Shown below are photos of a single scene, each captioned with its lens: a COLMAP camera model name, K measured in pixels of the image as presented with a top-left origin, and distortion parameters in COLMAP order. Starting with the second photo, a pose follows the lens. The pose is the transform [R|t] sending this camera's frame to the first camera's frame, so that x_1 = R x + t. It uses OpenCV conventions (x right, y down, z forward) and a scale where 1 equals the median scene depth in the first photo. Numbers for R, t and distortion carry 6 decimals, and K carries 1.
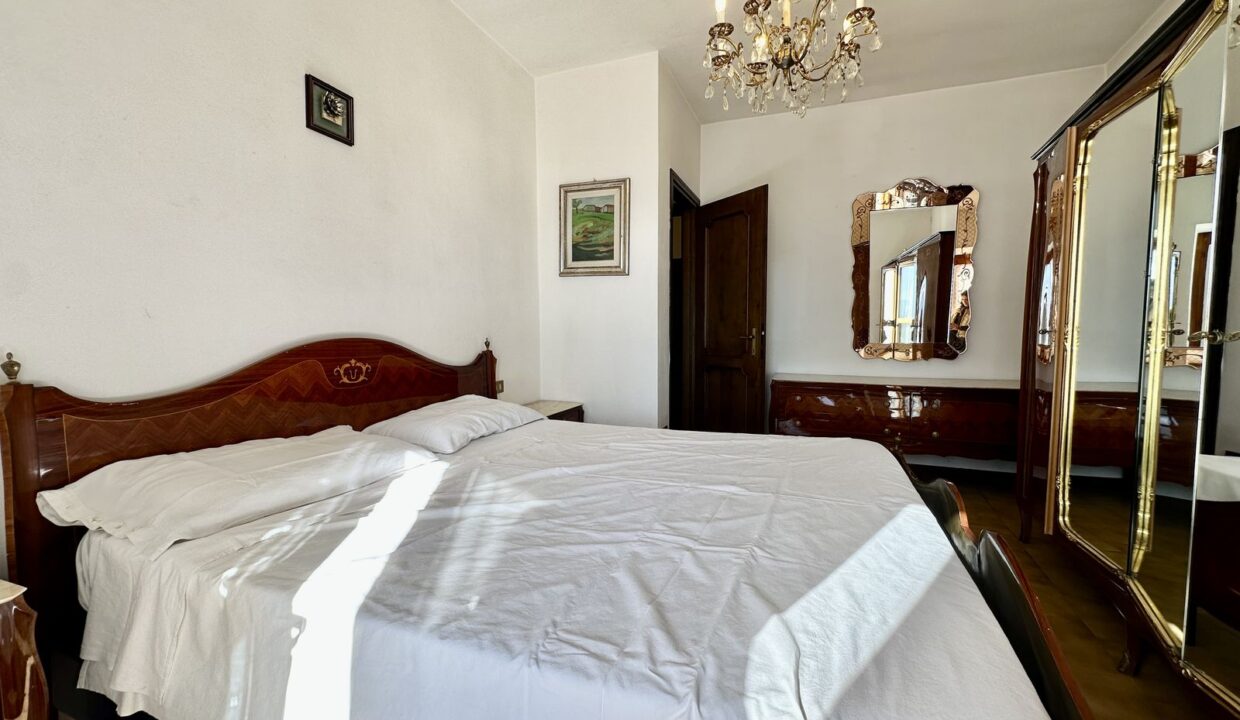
lens RADIAL K [[505.9, 0, 618.4], [0, 505.9, 362.7], [0, 0, 1]] dist [0.009226, 0.000339]
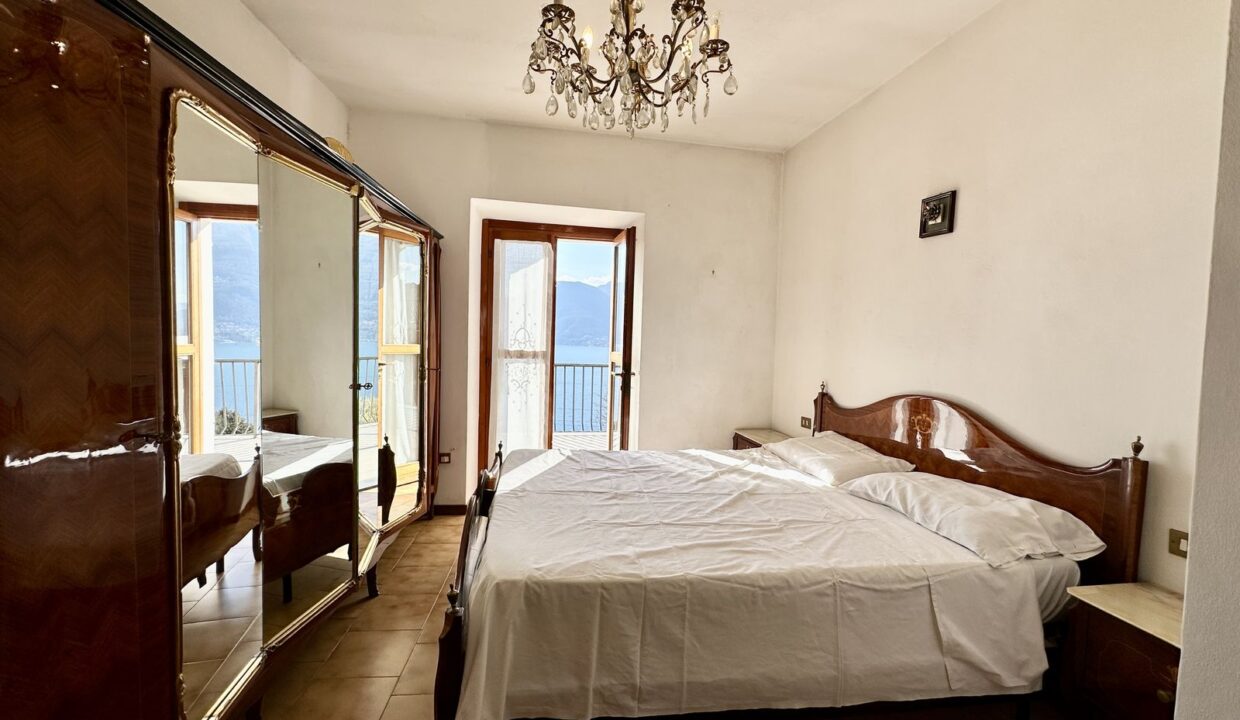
lens RADIAL K [[505.9, 0, 618.6], [0, 505.9, 355.5], [0, 0, 1]] dist [0.009226, 0.000339]
pose [[-0.867843, -0.004793, -0.496815, 0.734181], [-0.062670, 0.993023, 0.099893, -0.226974], [0.492869, 0.117827, -0.862089, 1.726895]]
